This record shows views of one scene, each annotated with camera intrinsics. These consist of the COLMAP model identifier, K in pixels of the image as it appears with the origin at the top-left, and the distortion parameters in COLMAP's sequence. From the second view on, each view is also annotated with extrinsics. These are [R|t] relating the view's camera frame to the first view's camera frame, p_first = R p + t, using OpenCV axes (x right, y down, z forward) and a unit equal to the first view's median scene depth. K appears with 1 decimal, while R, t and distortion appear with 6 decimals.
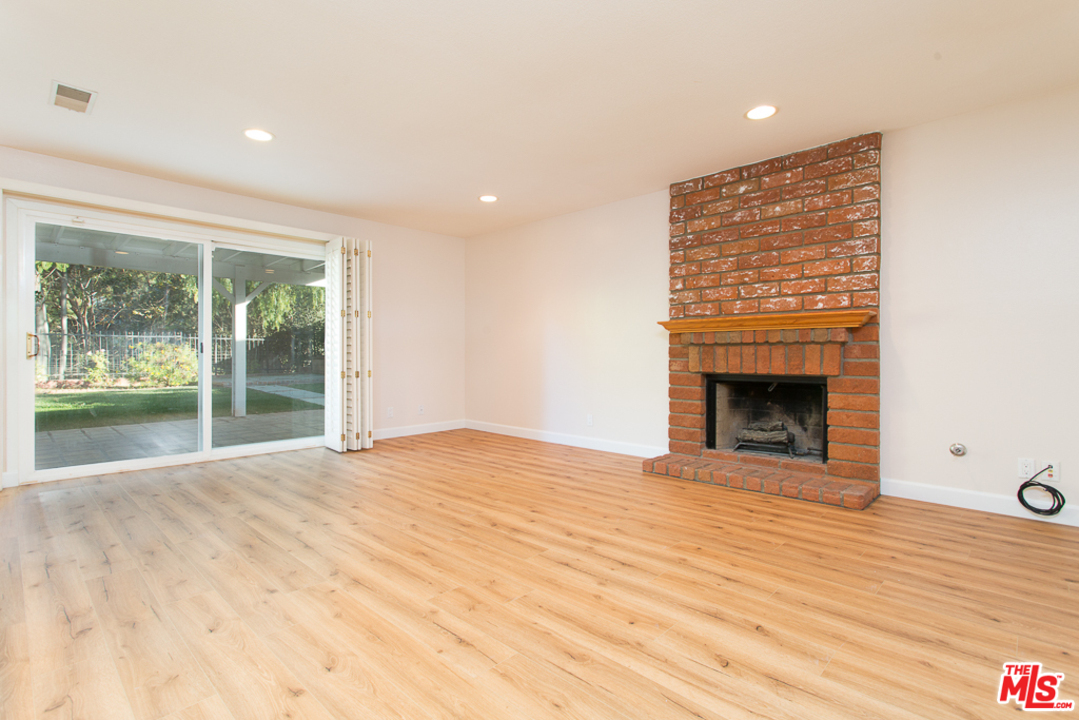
lens RADIAL K [[511.8, 0, 543.2], [0, 511.8, 356.6], [0, 0, 1]] dist [0.011473, -0.000575]
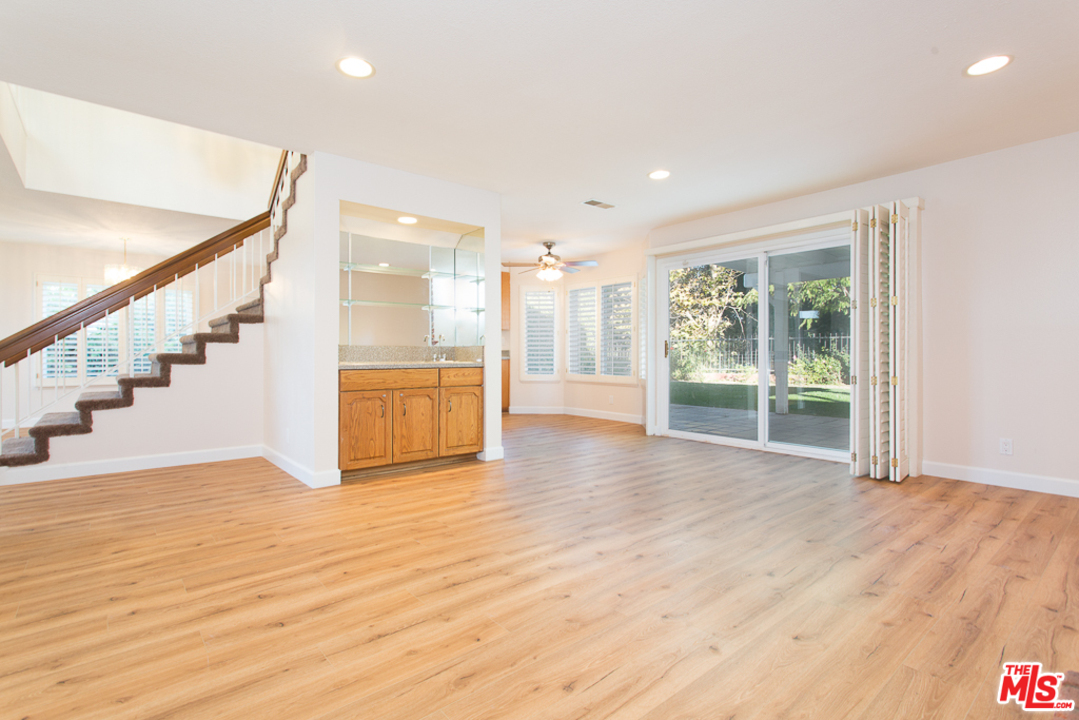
lens RADIAL K [[511.8, 0, 543.1], [0, 511.8, 357.0], [0, 0, 1]] dist [0.011473, -0.000575]
pose [[-0.102507, 0.005903, -0.994715, 1.188997], [-0.004193, 0.999971, 0.006366, -0.026719], [0.994723, 0.004823, -0.102480, 1.380292]]
